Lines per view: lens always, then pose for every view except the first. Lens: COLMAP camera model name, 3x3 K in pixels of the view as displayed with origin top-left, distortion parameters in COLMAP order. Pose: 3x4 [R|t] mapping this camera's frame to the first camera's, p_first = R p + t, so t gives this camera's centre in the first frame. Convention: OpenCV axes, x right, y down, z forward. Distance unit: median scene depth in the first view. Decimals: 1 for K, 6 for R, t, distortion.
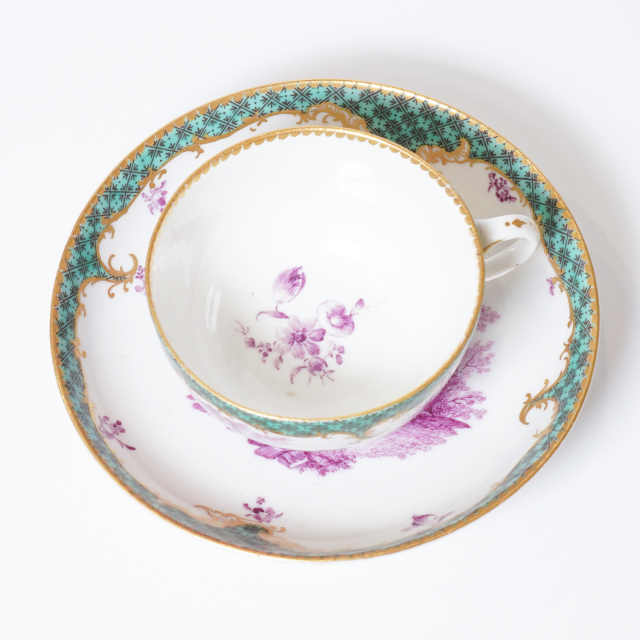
lens RADIAL K [[2005.3, 0, 318.3], [0, 2005.3, 321.4], [0, 0, 1]] dist [0.178740, 0.000000]
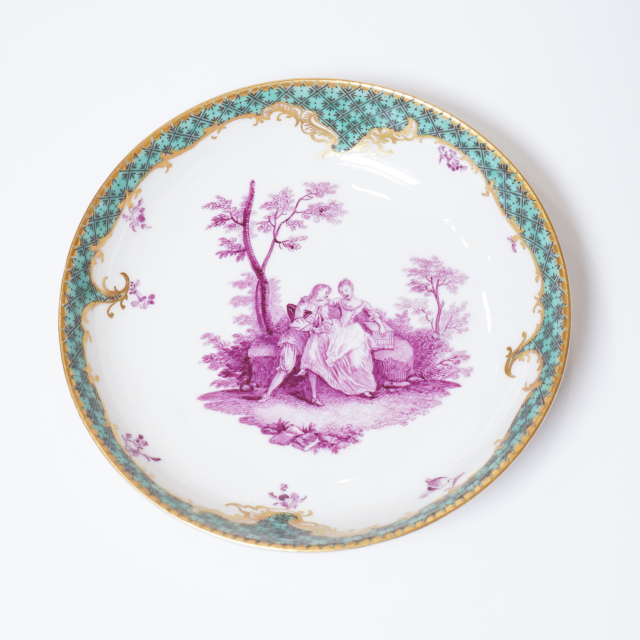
lens RADIAL K [[1452.6, 0, 316.7], [0, 1452.6, 319.9], [0, 0, 1]] dist [0.013434, 0.000000]
pose [[0.984766, -0.159757, 0.068652, -0.049378], [0.151271, 0.981801, 0.114823, -0.084217], [-0.085746, -0.102689, 0.991011, 0.227614]]
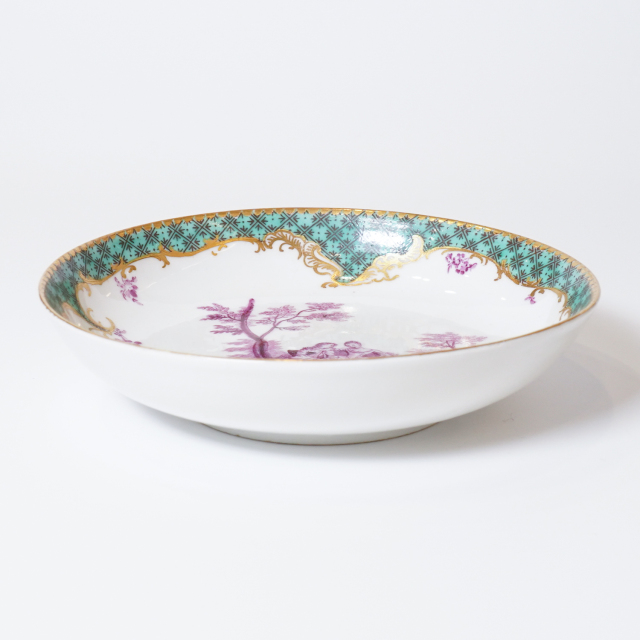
lens RADIAL K [[1794.6, 0, 326.3], [0, 1794.6, 320.1], [0, 0, 1]] dist [0.164407, 0.000000]
pose [[0.982502, -0.030513, 0.183734, -0.153771], [0.154108, 0.687176, -0.709957, 0.622700], [-0.104595, 0.725850, 0.679855, 0.404613]]
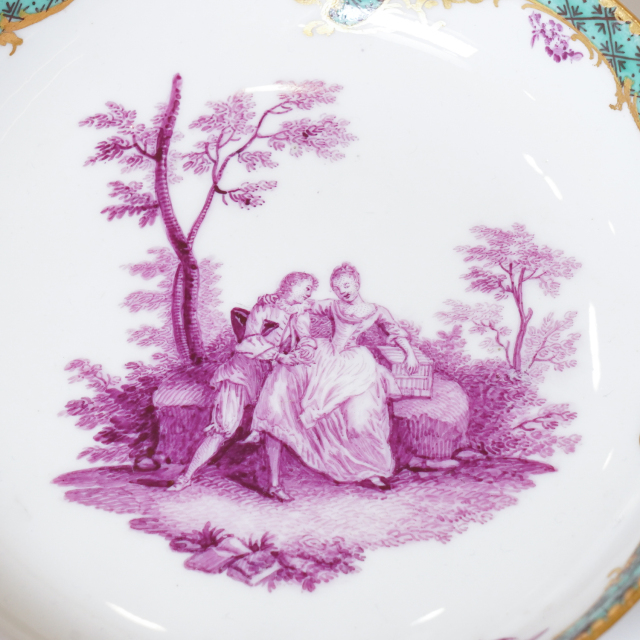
lens RADIAL K [[3172.8, 0, 319.5], [0, 3172.8, 319.2], [0, 0, 1]] dist [0.020912, 0.000000]
pose [[0.990876, -0.133846, 0.015818, 0.001042], [0.132823, 0.989674, 0.053889, -0.046177], [-0.022868, -0.051296, 0.998422, 0.108768]]
